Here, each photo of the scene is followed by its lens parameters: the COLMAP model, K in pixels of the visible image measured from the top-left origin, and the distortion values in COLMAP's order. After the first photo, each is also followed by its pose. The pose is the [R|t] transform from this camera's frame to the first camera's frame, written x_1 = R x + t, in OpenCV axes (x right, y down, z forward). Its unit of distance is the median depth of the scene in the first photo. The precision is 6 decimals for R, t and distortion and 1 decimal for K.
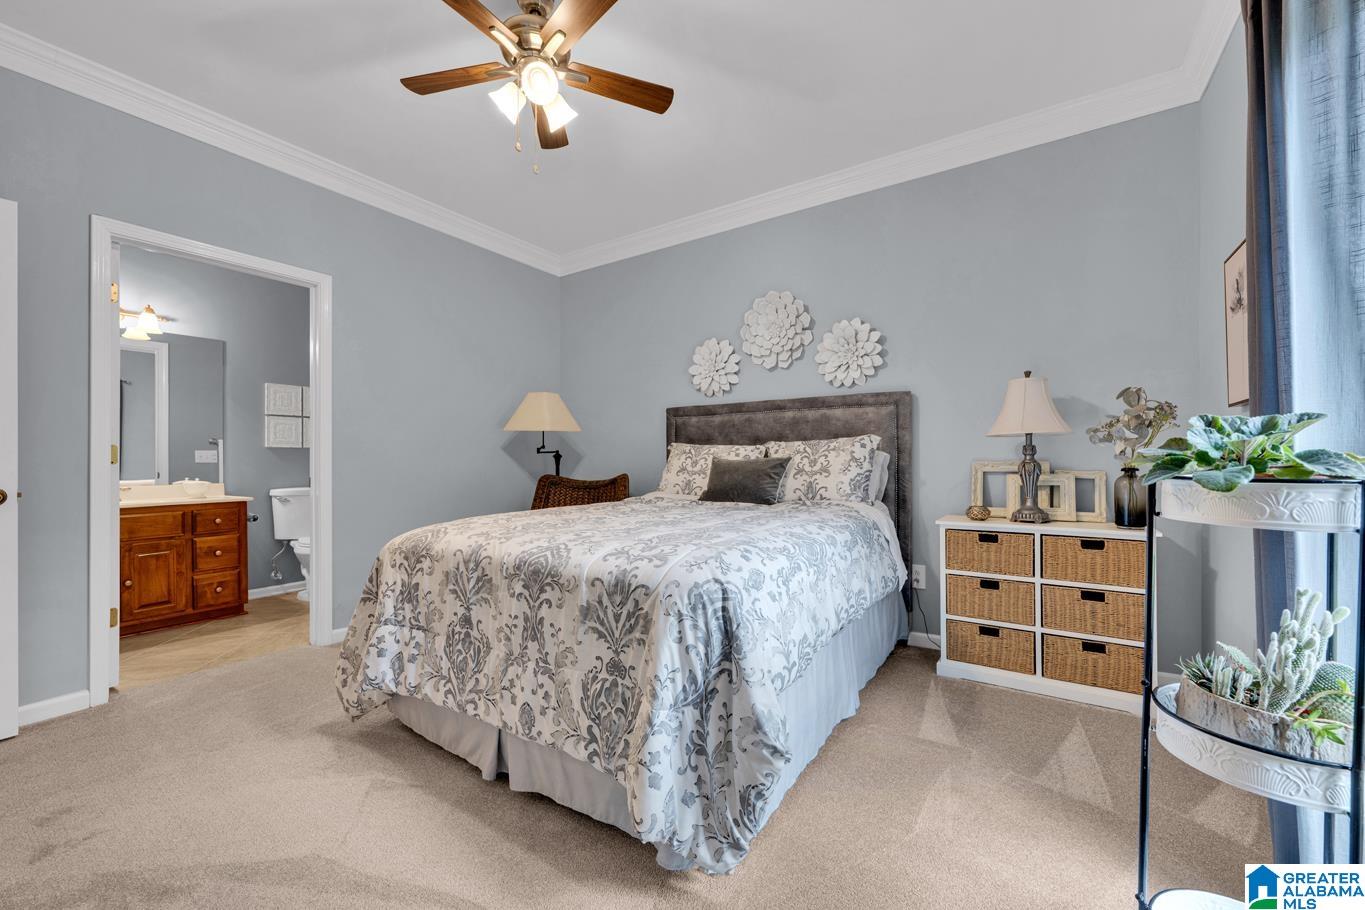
lens RADIAL K [[538.0, 0, 684.3], [0, 538.0, 458.0], [0, 0, 1]] dist [0.002899, -0.000354]
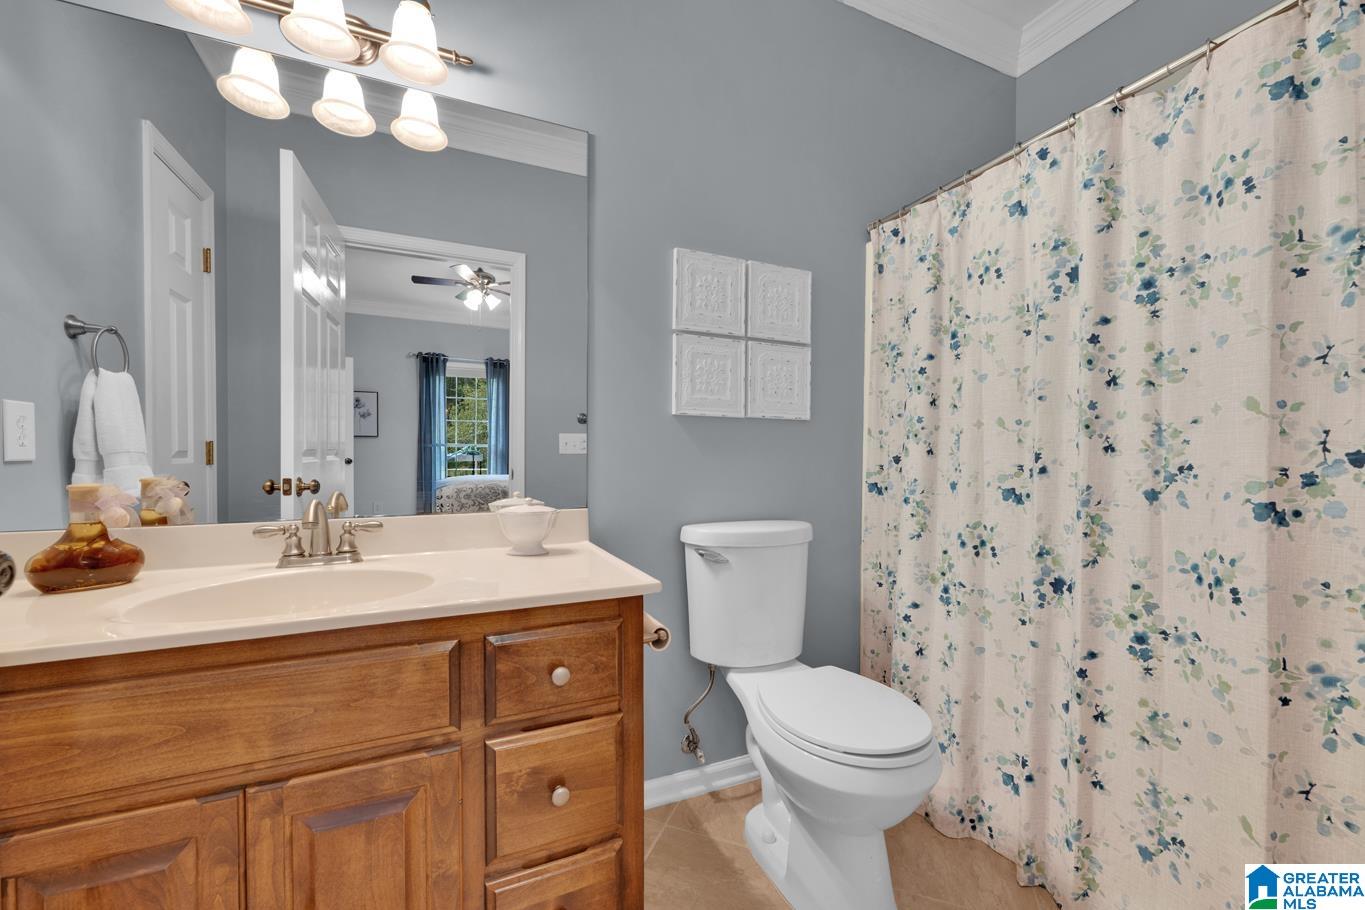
lens RADIAL K [[538.0, 0, 682.9], [0, 538.0, 458.3], [0, 0, 1]] dist [0.002899, -0.000354]
pose [[0.842591, 0.011981, -0.538420, -0.591348], [-0.004977, 0.999883, 0.014461, 0.005212], [0.538530, -0.009505, 0.842553, 0.713030]]
